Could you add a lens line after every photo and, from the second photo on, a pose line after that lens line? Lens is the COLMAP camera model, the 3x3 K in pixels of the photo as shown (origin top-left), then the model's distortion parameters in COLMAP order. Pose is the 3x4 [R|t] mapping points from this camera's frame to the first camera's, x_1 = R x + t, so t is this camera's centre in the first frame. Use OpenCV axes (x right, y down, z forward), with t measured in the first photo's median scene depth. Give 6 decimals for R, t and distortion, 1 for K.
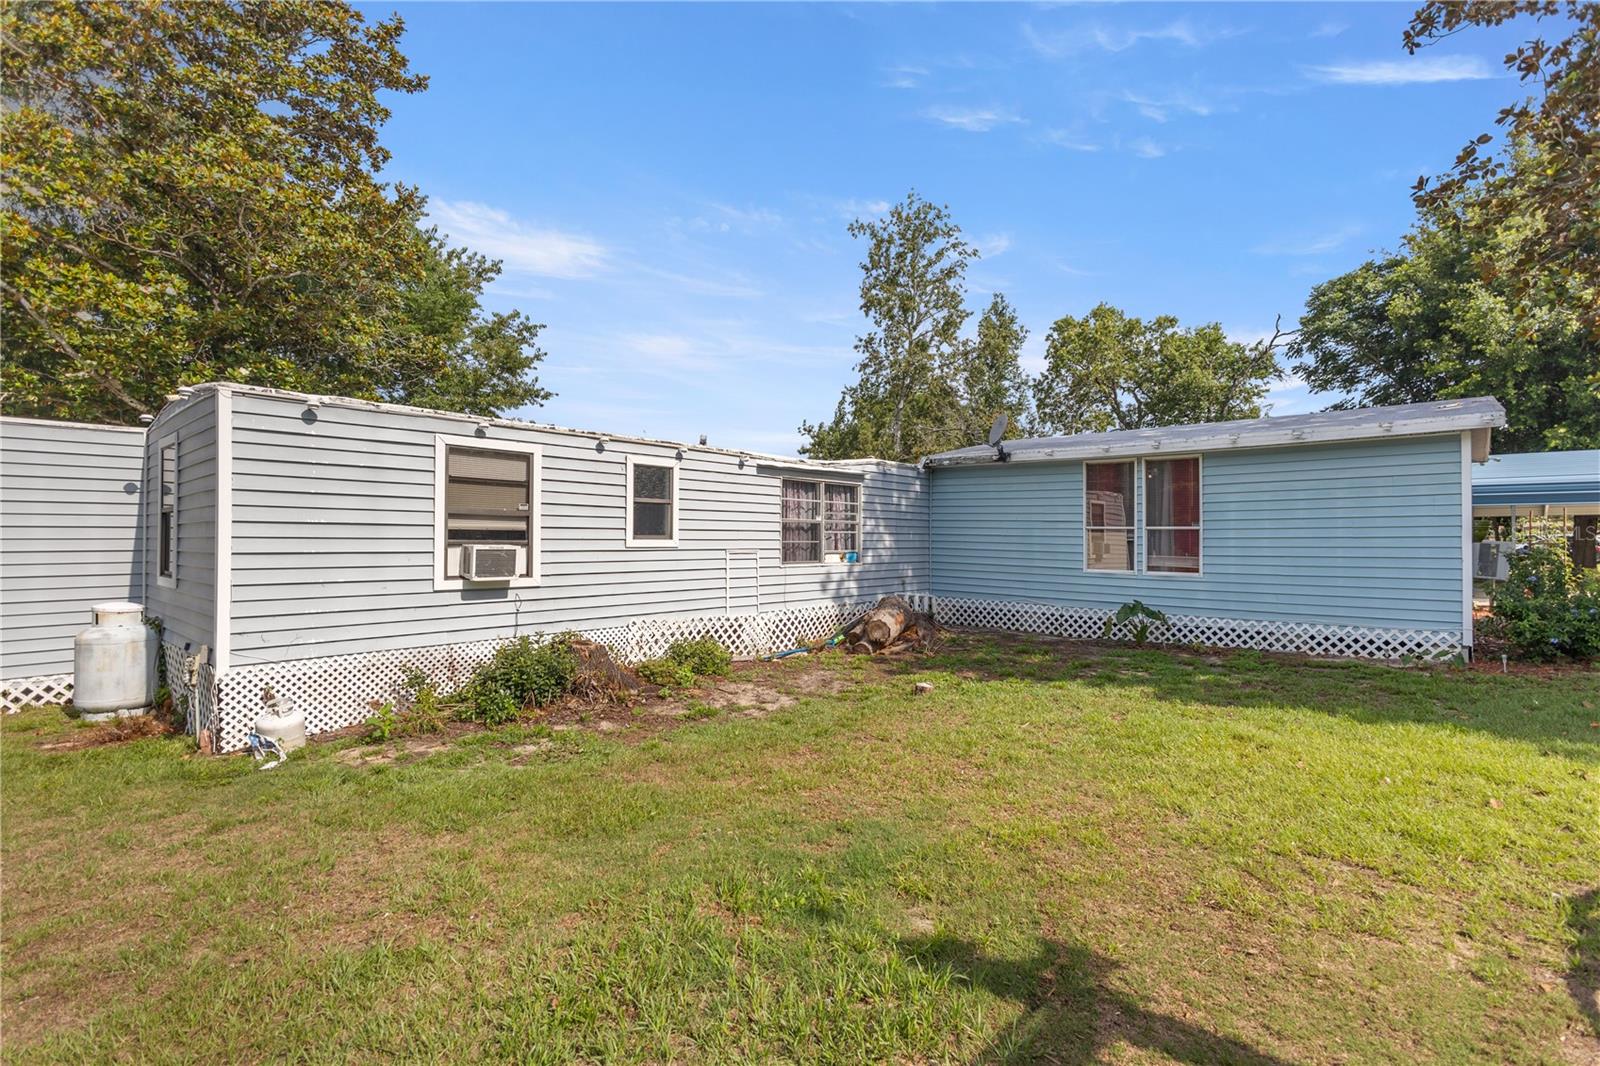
lens RADIAL K [[737.0, 0, 800.0], [0, 737.0, 533.0], [0, 0, 1]] dist [0.002421, -0.000471]
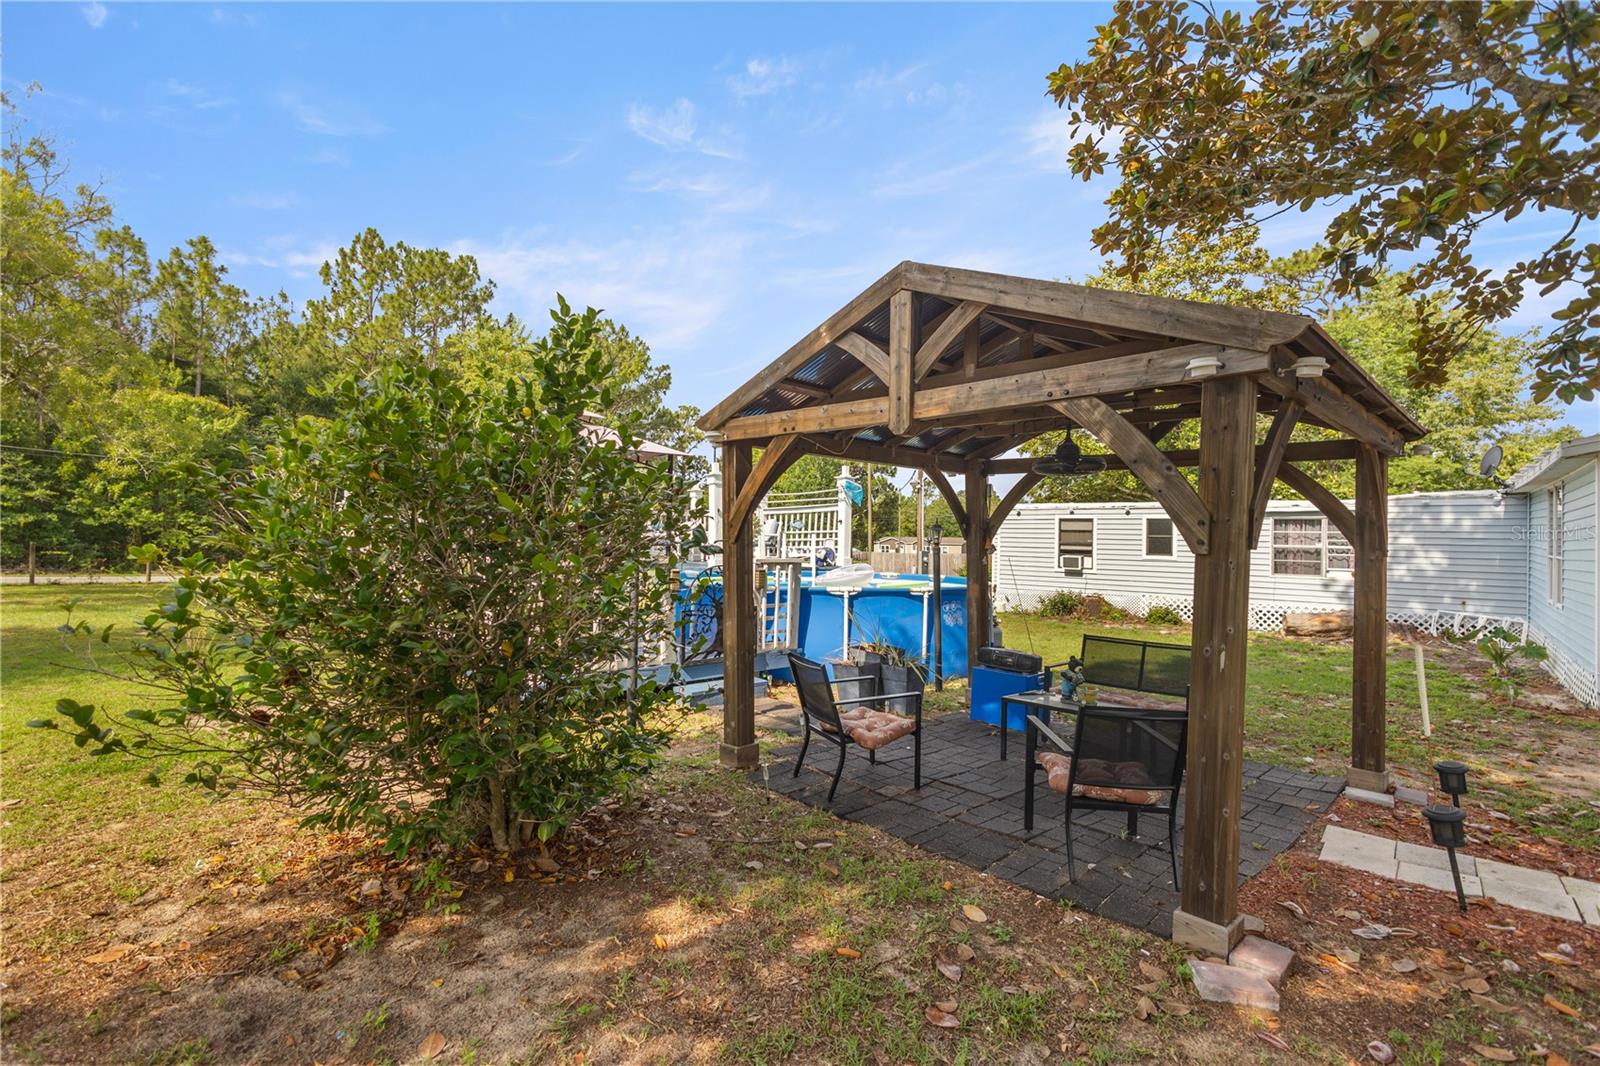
lens RADIAL K [[737.0, 0, 800.0], [0, 737.0, 533.0], [0, 0, 1]] dist [0.002421, -0.000471]
pose [[0.019678, -0.007704, -0.999777, 1.707619], [-0.008679, 0.999931, -0.007876, -0.027599], [0.999769, 0.008832, 0.019610, -0.007427]]
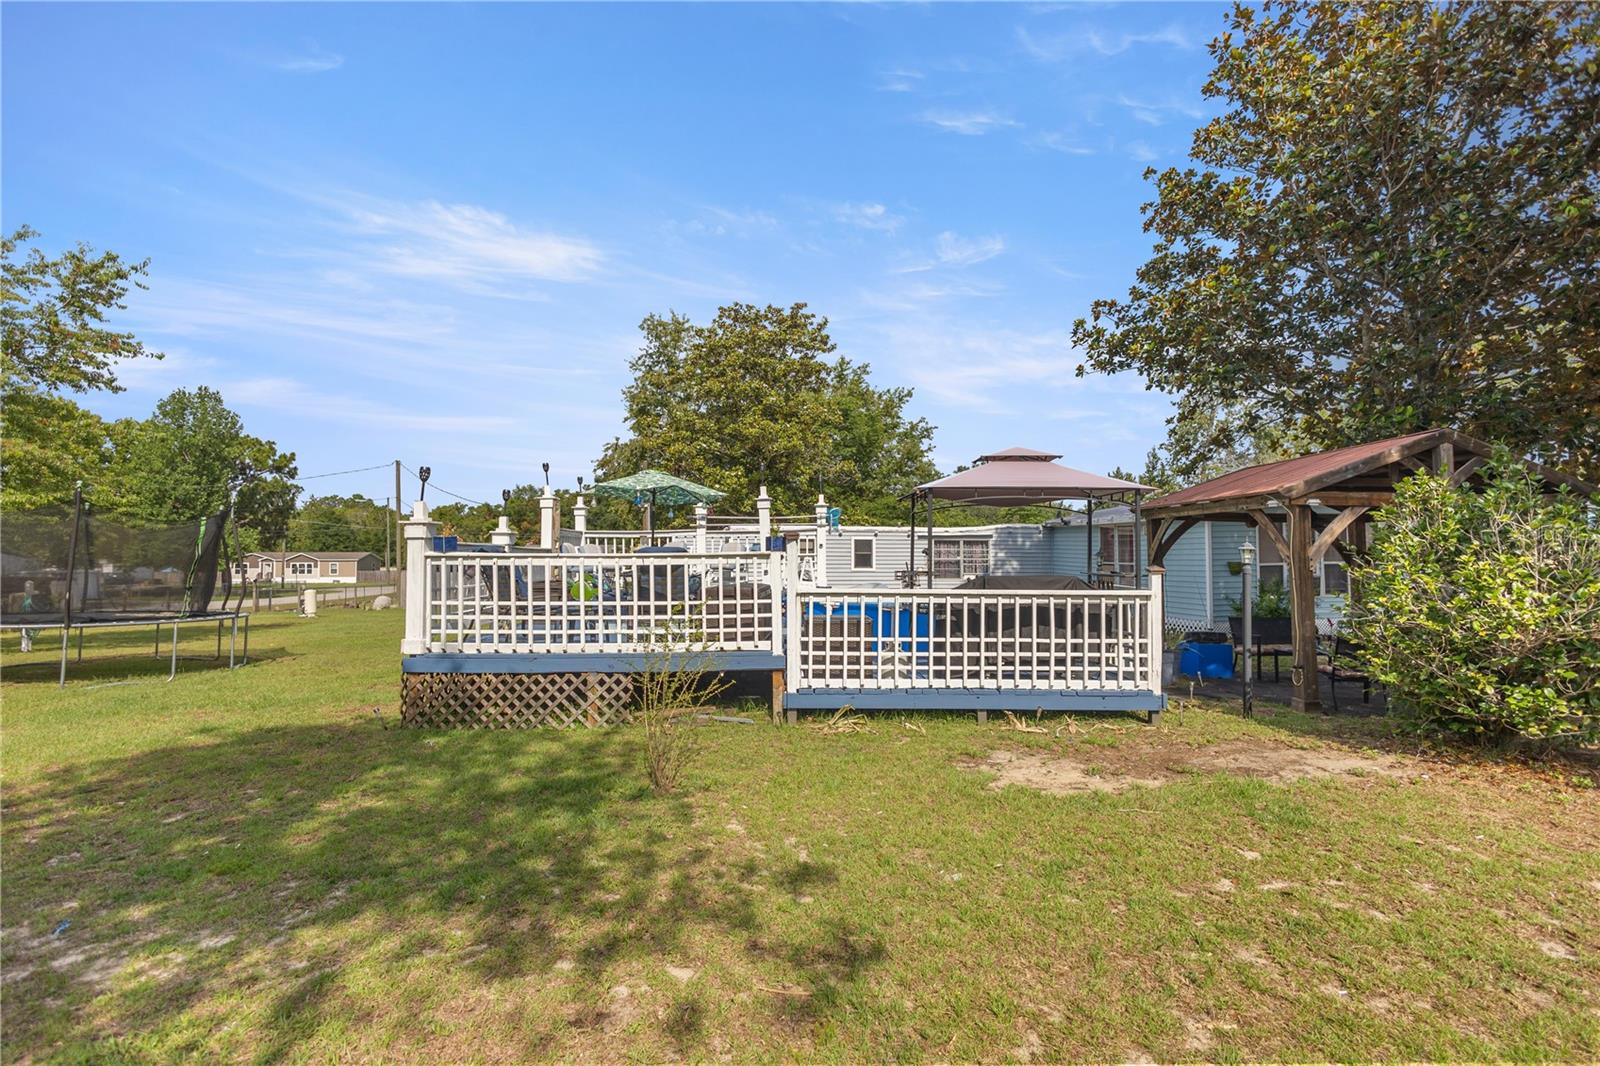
lens RADIAL K [[737.0, 0, 800.0], [0, 737.0, 533.0], [0, 0, 1]] dist [0.002421, -0.000471]
pose [[0.762547, -0.020078, -0.646621, 1.265155], [0.005431, 0.999682, -0.024636, -0.050105], [0.646910, 0.015274, 0.762413, -1.085554]]
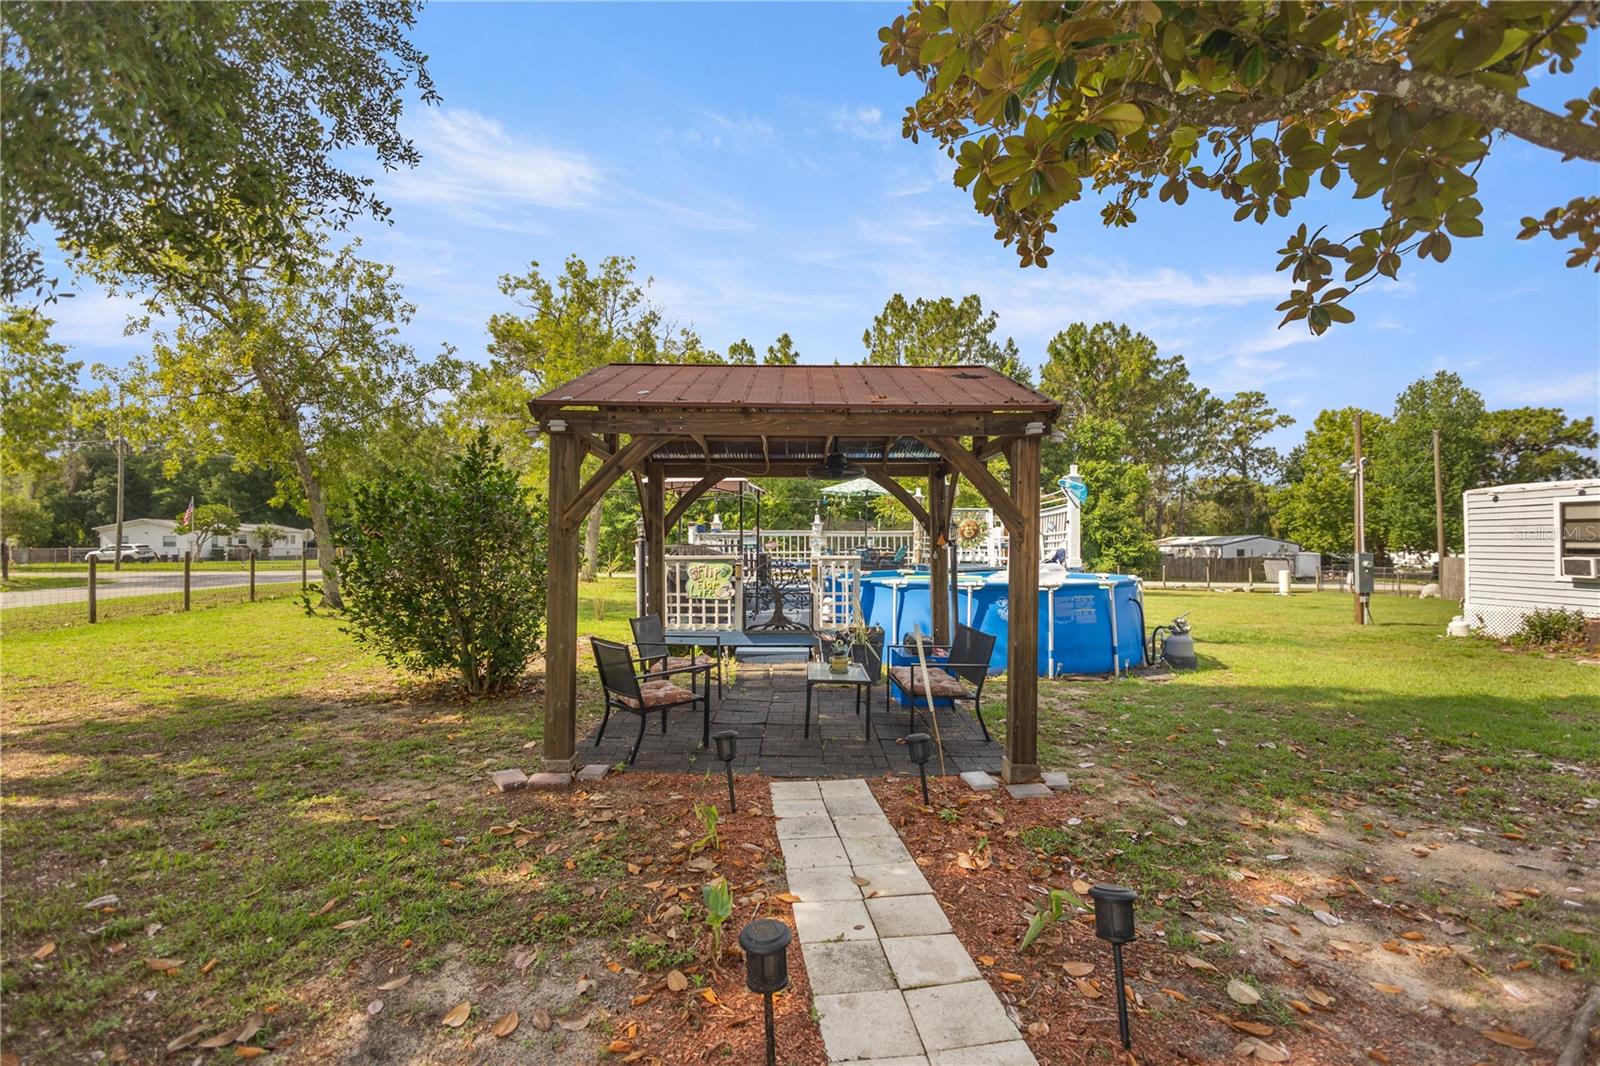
lens RADIAL K [[737.0, 0, 800.0], [0, 737.0, 533.0], [0, 0, 1]] dist [0.002421, -0.000471]
pose [[-0.677102, -0.009539, -0.735827, 1.669209], [0.008410, 0.999750, -0.020700, -0.015988], [0.735841, -0.020204, -0.676853, 0.651629]]
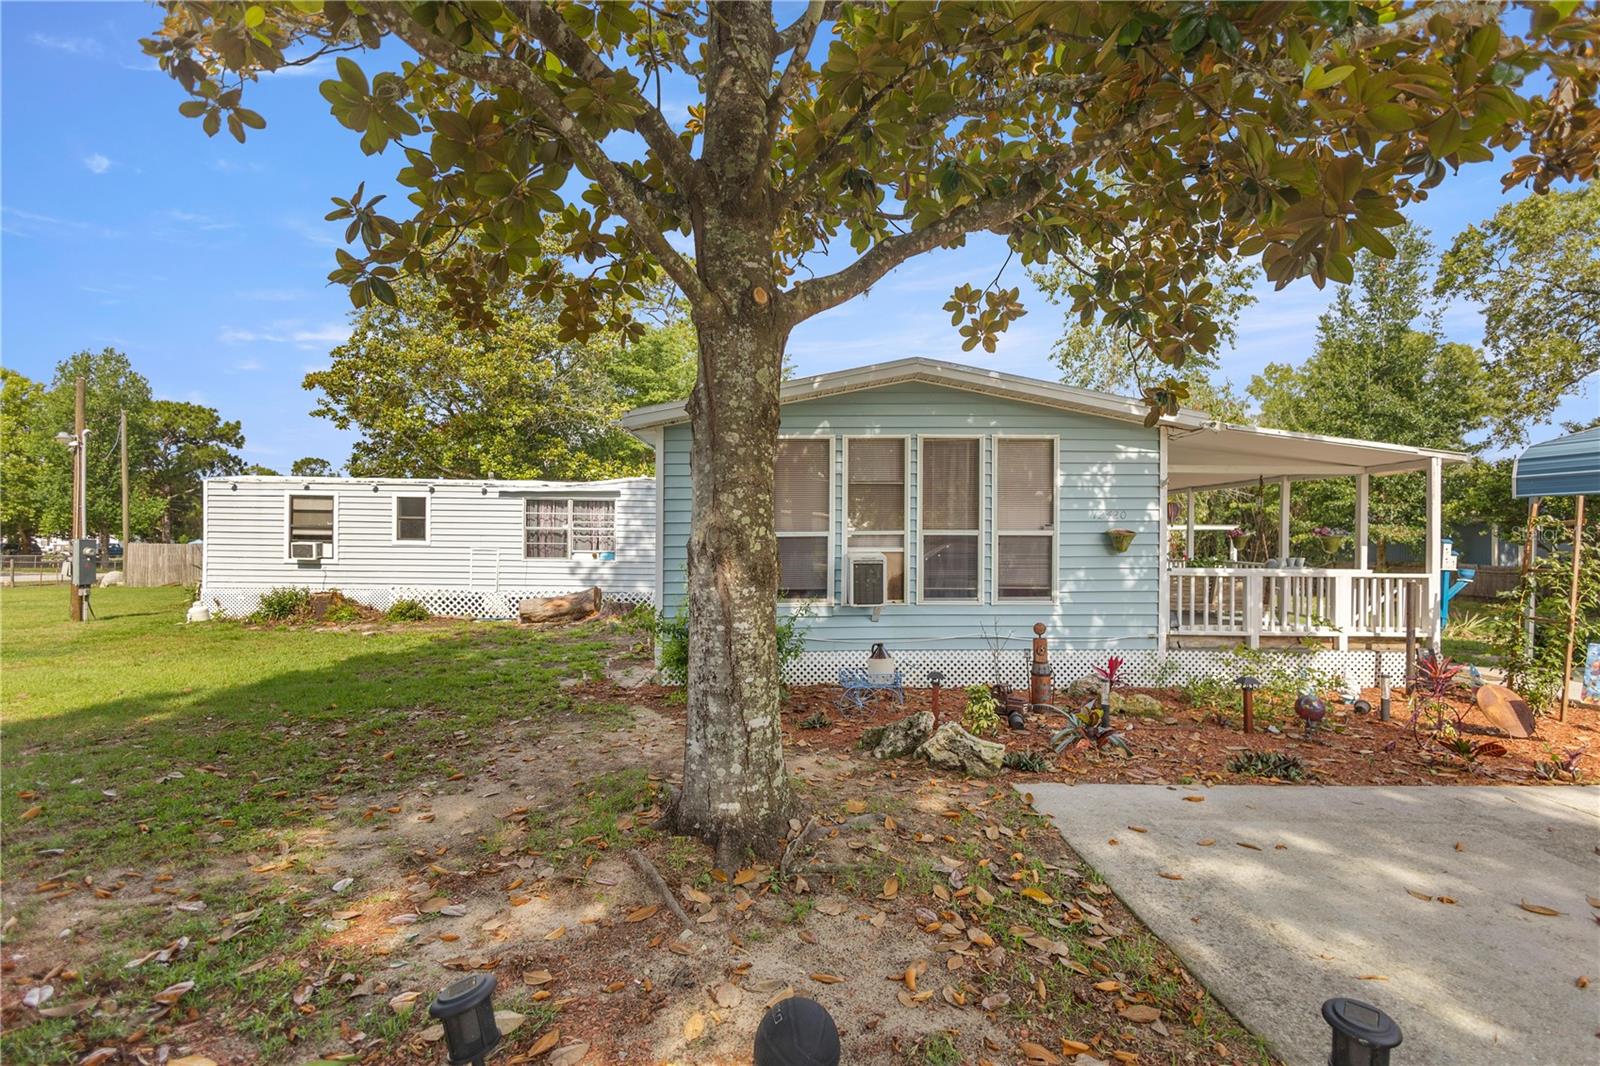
lens RADIAL K [[737.0, 0, 800.0], [0, 737.0, 533.0], [0, 0, 1]] dist [0.002421, -0.000471]
pose [[0.685252, 0.004701, -0.728291, 1.598422], [-0.004098, 0.999988, 0.002598, -0.015984], [0.728295, 0.001205, 0.685263, 0.470767]]
